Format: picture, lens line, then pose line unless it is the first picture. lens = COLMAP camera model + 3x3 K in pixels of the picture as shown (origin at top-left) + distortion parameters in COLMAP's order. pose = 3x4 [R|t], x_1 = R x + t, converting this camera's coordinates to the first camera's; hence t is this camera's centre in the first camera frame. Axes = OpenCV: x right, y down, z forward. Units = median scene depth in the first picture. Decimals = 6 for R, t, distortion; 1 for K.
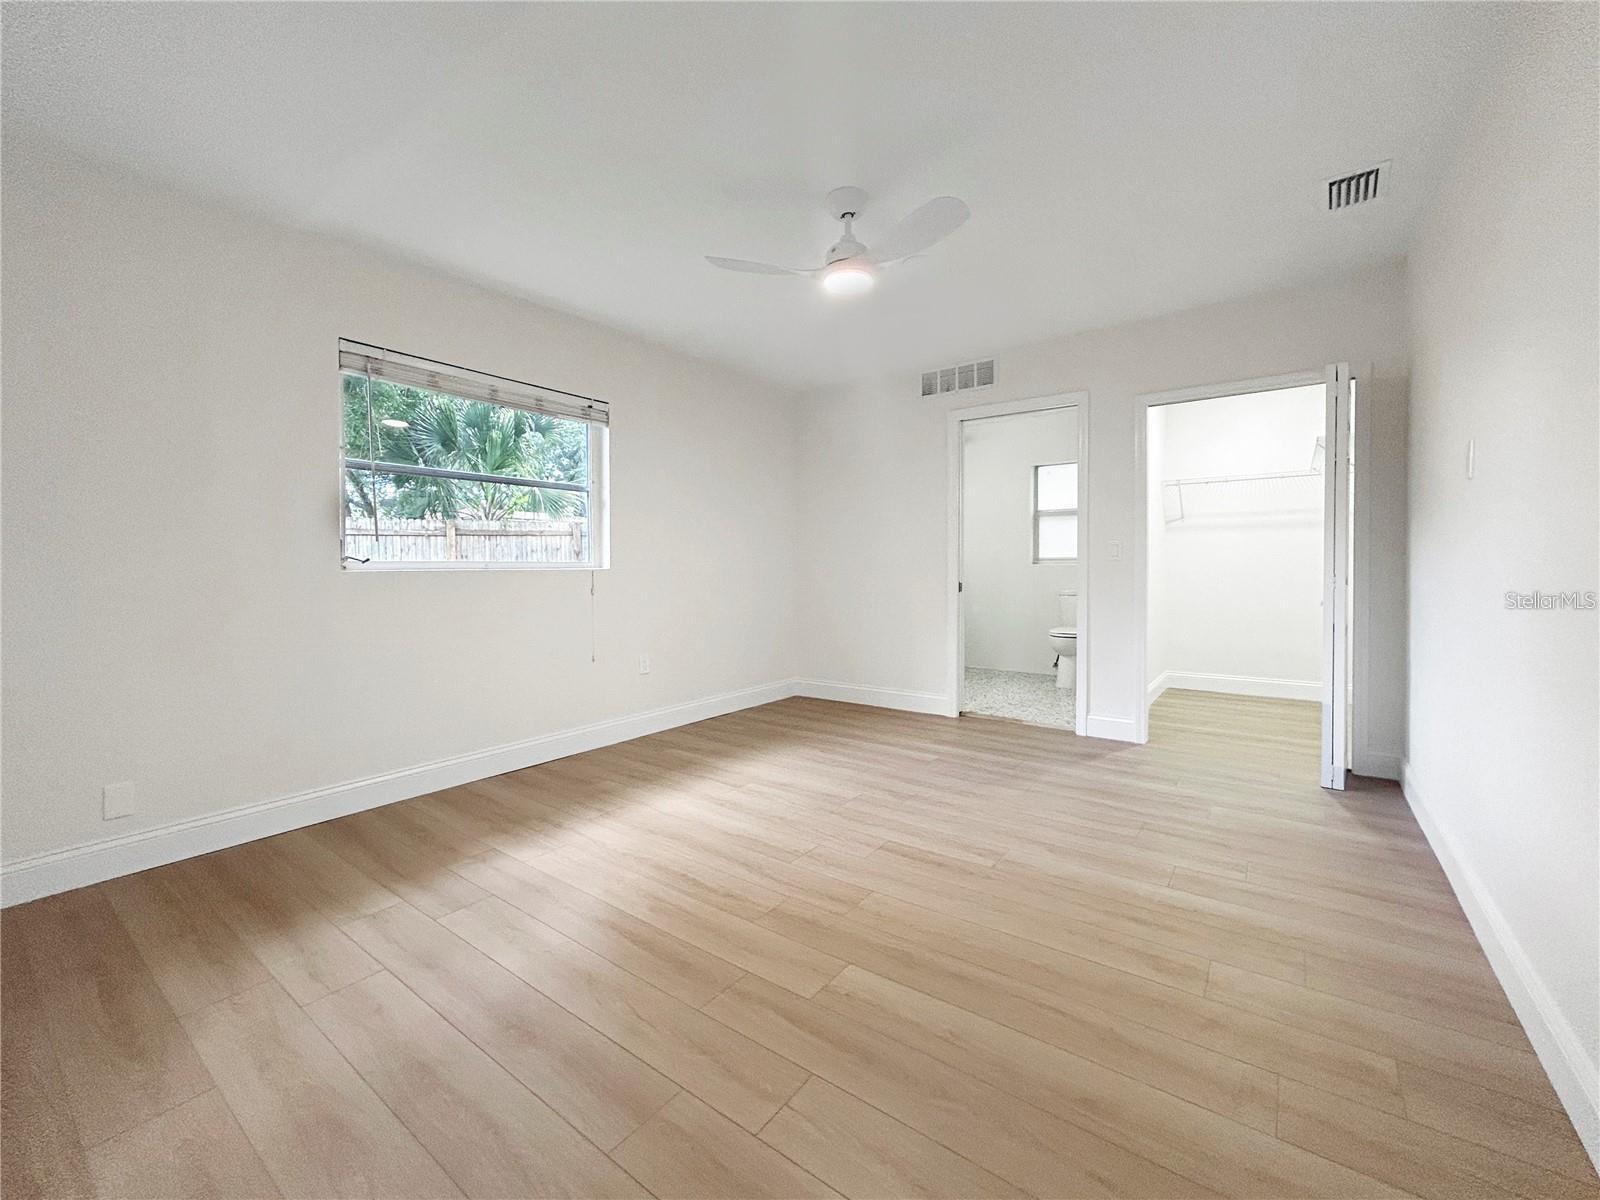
lens RADIAL K [[643.9, 0, 799.1], [0, 643.9, 574.3], [0, 0, 1]] dist [0.000032, -0.000006]
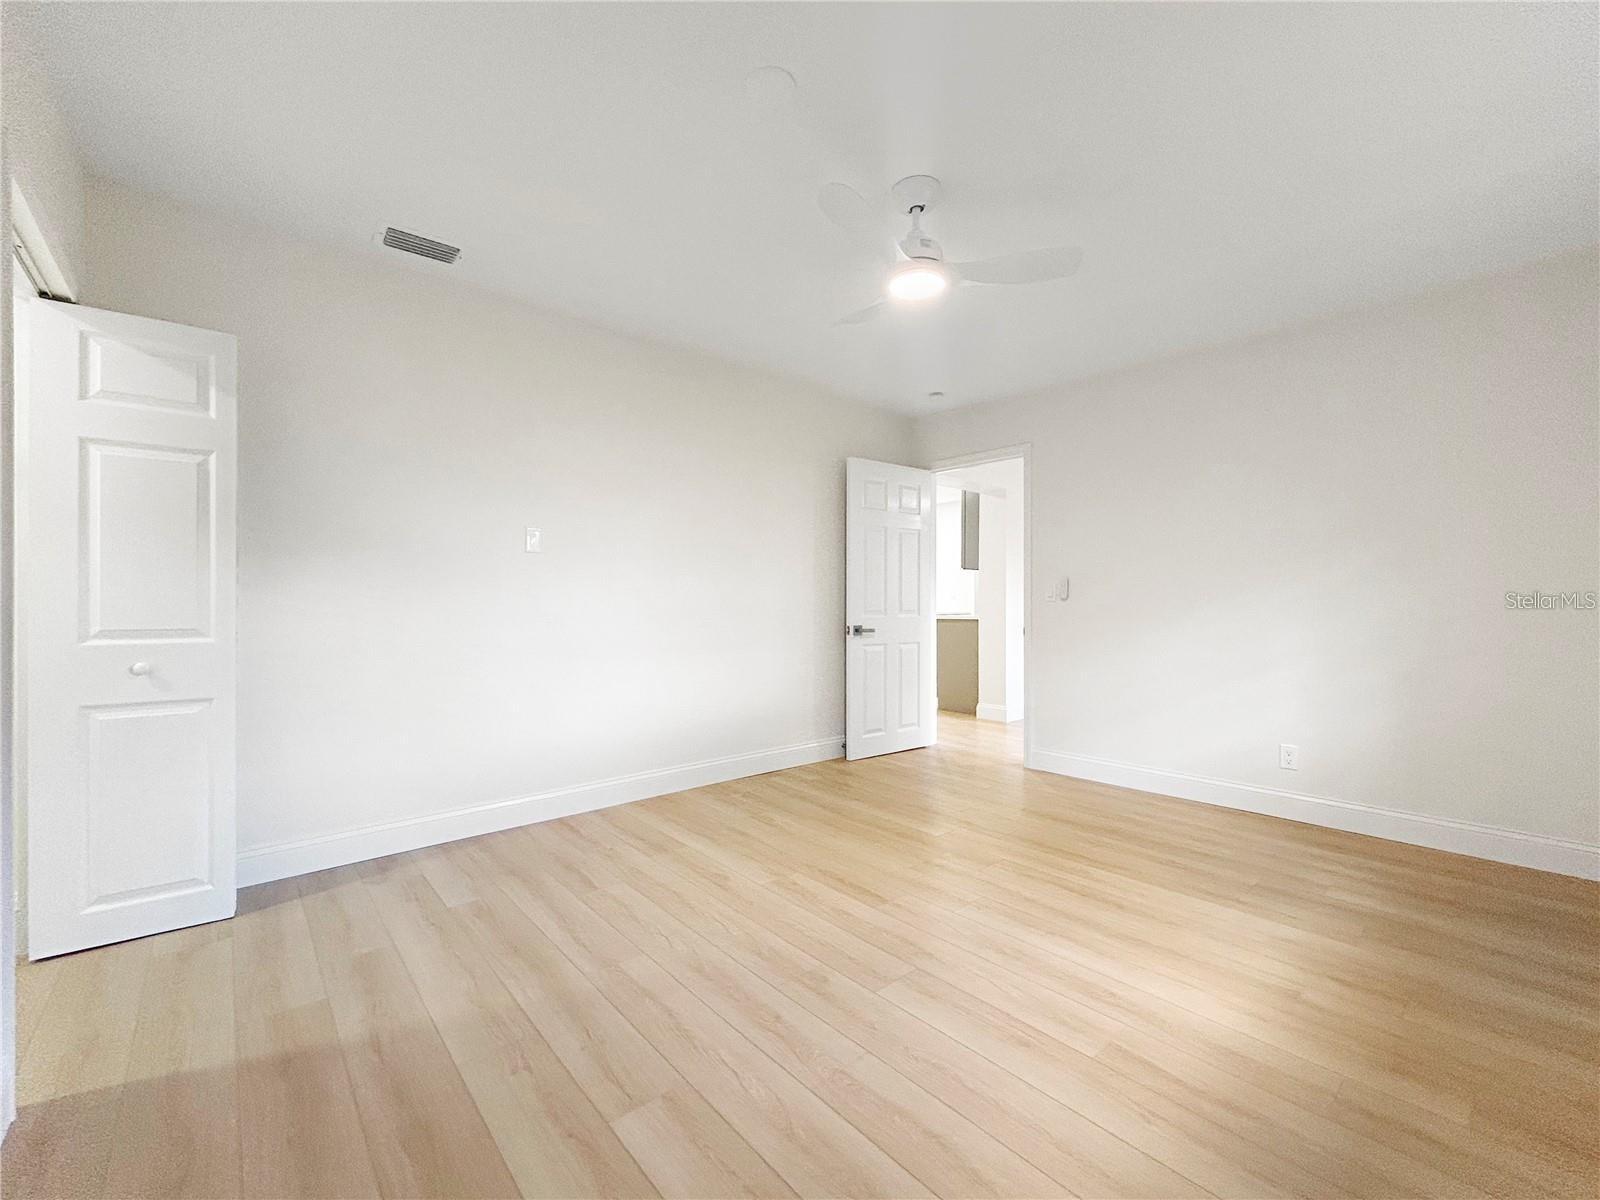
lens RADIAL K [[652.1, 0, 800.0], [0, 652.1, 600.0], [0, 0, 1]] dist [0.000561, 0.000037]
pose [[-0.975785, 0.008982, 0.218547, 0.031703], [0.011697, 0.999870, 0.011129, -0.031537], [-0.218419, 0.013416, -0.975763, 1.731493]]
